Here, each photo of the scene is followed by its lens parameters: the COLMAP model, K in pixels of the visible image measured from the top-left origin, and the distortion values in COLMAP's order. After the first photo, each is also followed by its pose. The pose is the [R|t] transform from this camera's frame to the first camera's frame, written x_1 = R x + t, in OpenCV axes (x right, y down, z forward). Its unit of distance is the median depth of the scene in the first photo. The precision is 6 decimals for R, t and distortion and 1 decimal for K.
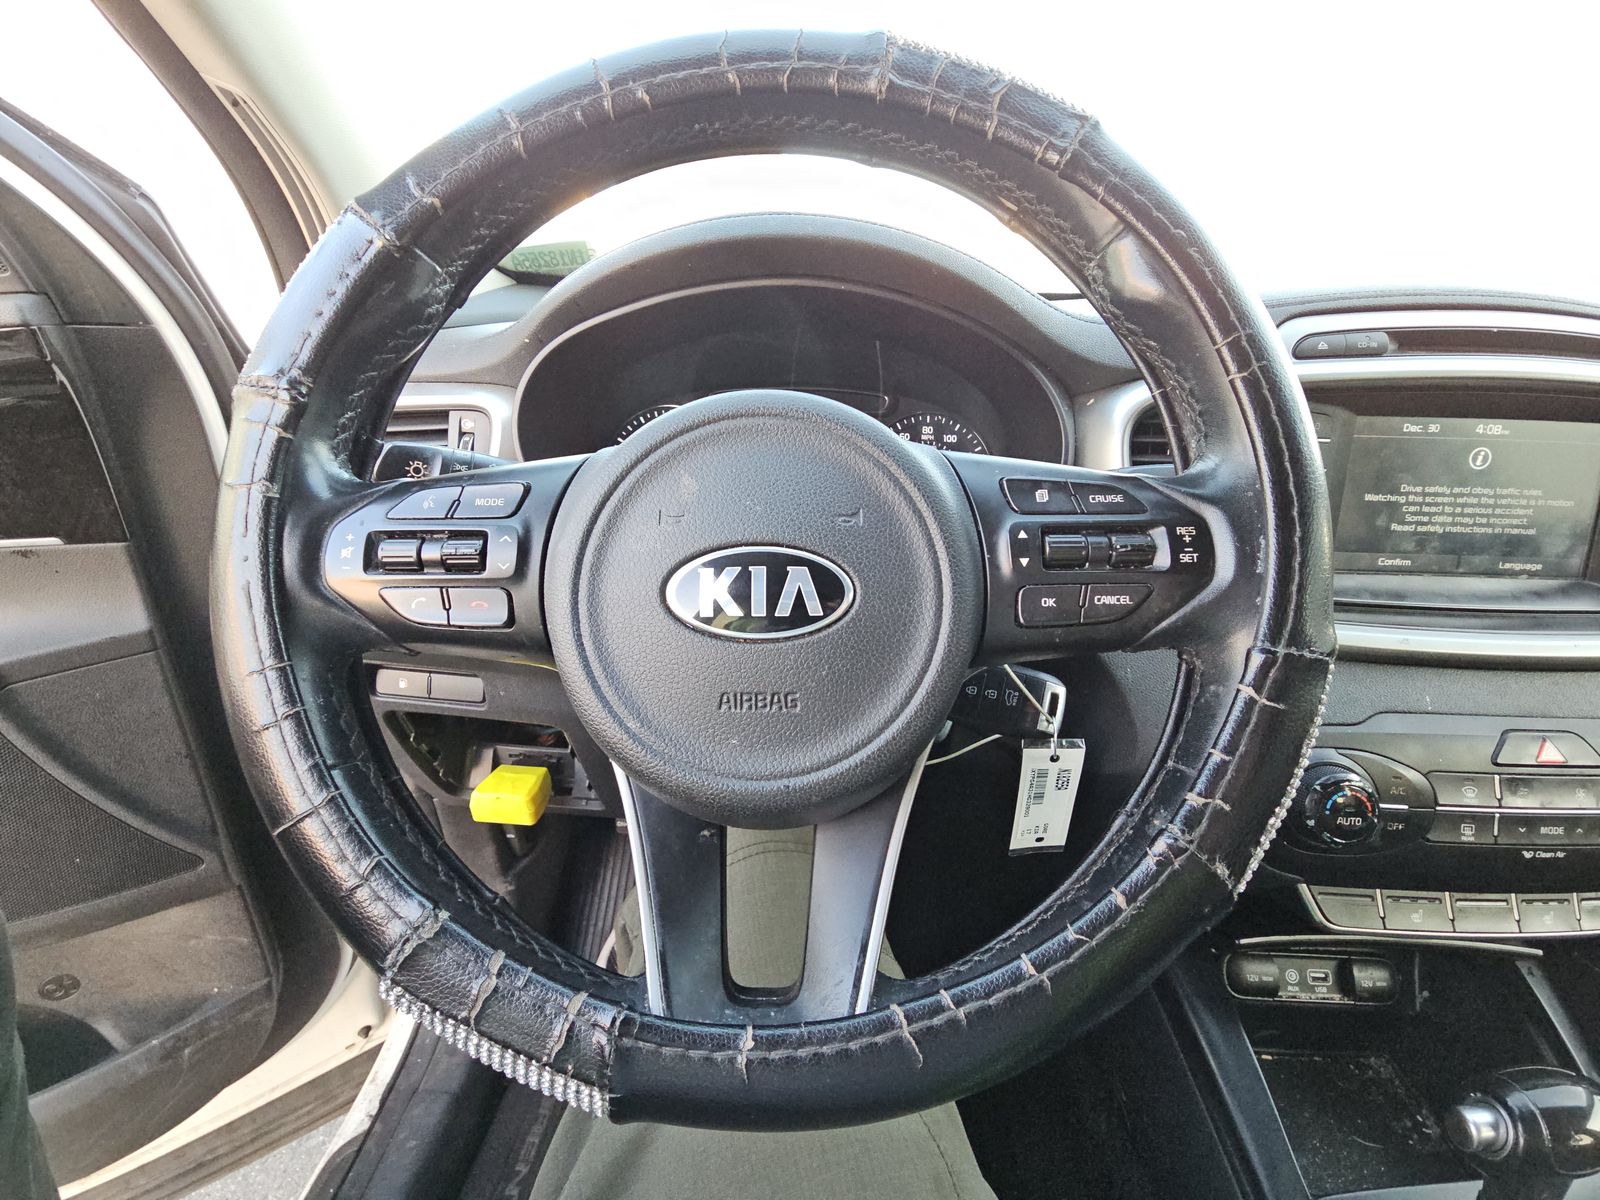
lens RADIAL K [[656.1, 0, 797.9], [0, 656.1, 597.0], [0, 0, 1]] dist [0.010230, -0.007146]
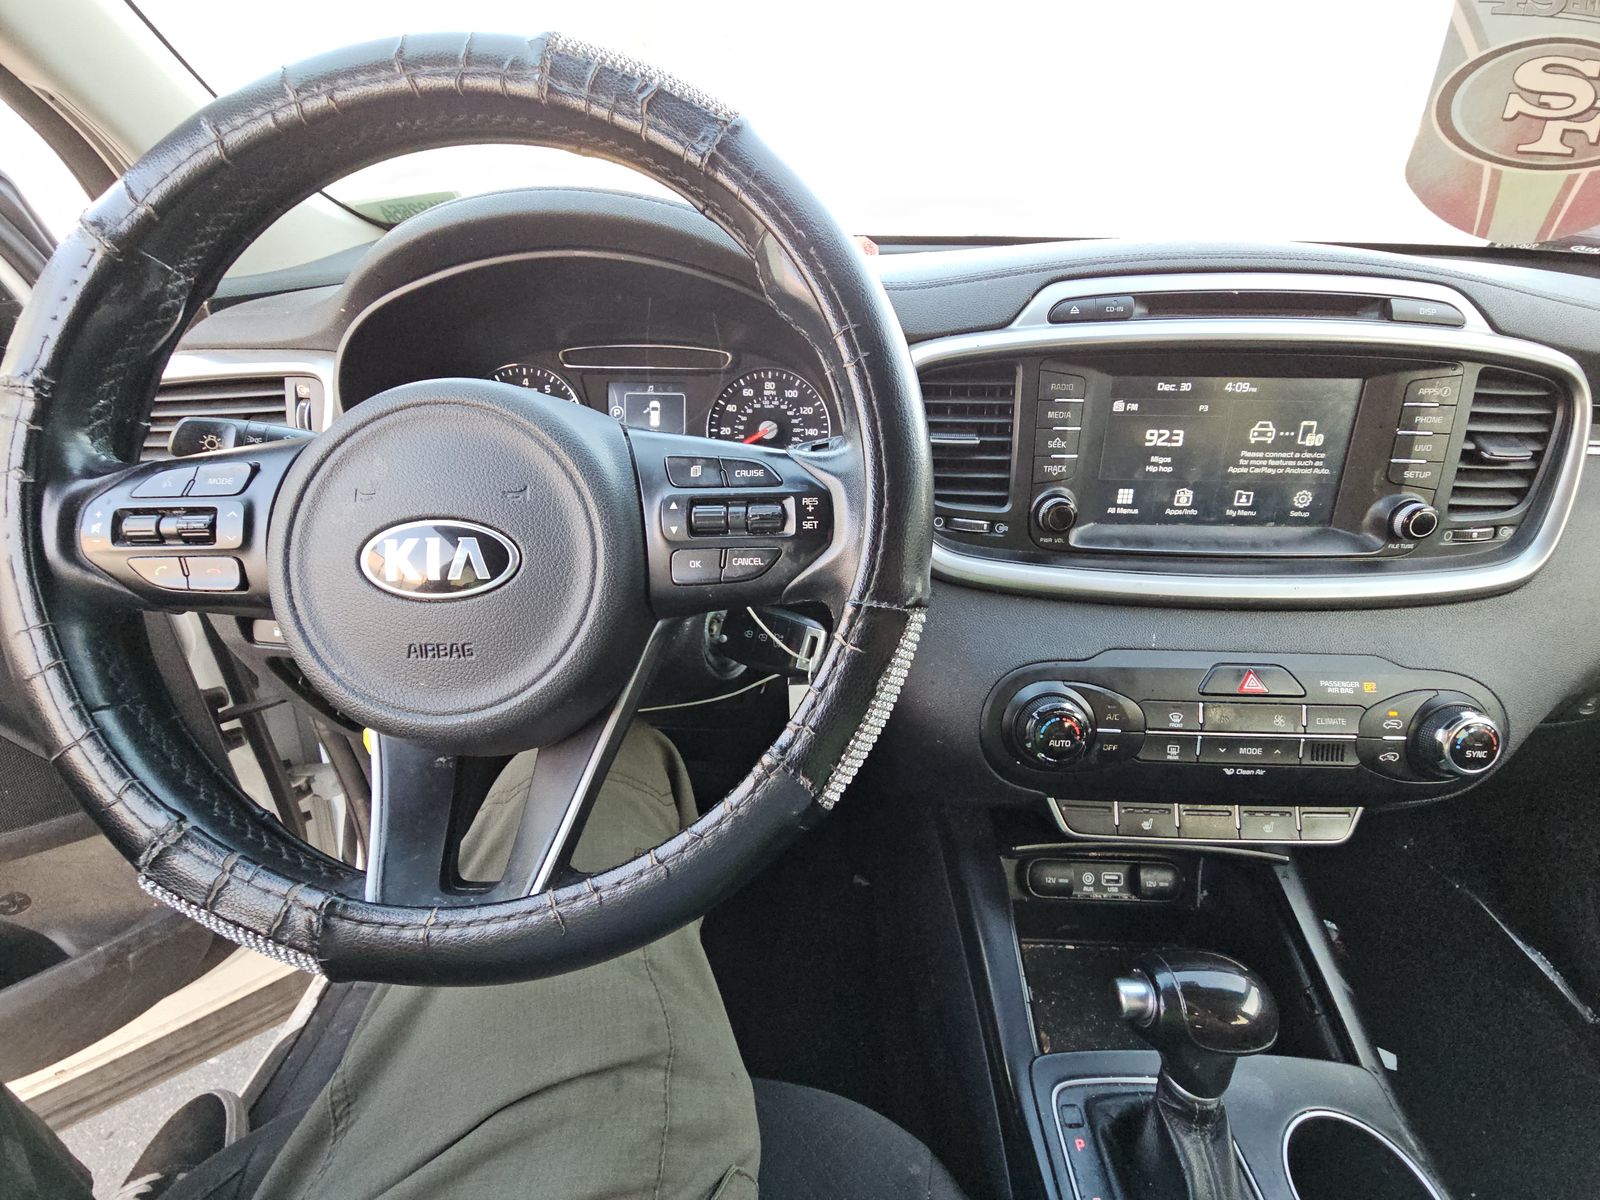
lens RADIAL K [[656.1, 0, 797.9], [0, 656.1, 597.0], [0, 0, 1]] dist [0.010230, -0.007146]
pose [[0.999925, -0.012157, 0.001232, 0.541814], [0.011985, 0.995432, 0.094722, -0.040598], [-0.002378, -0.094700, 0.995503, -0.167389]]
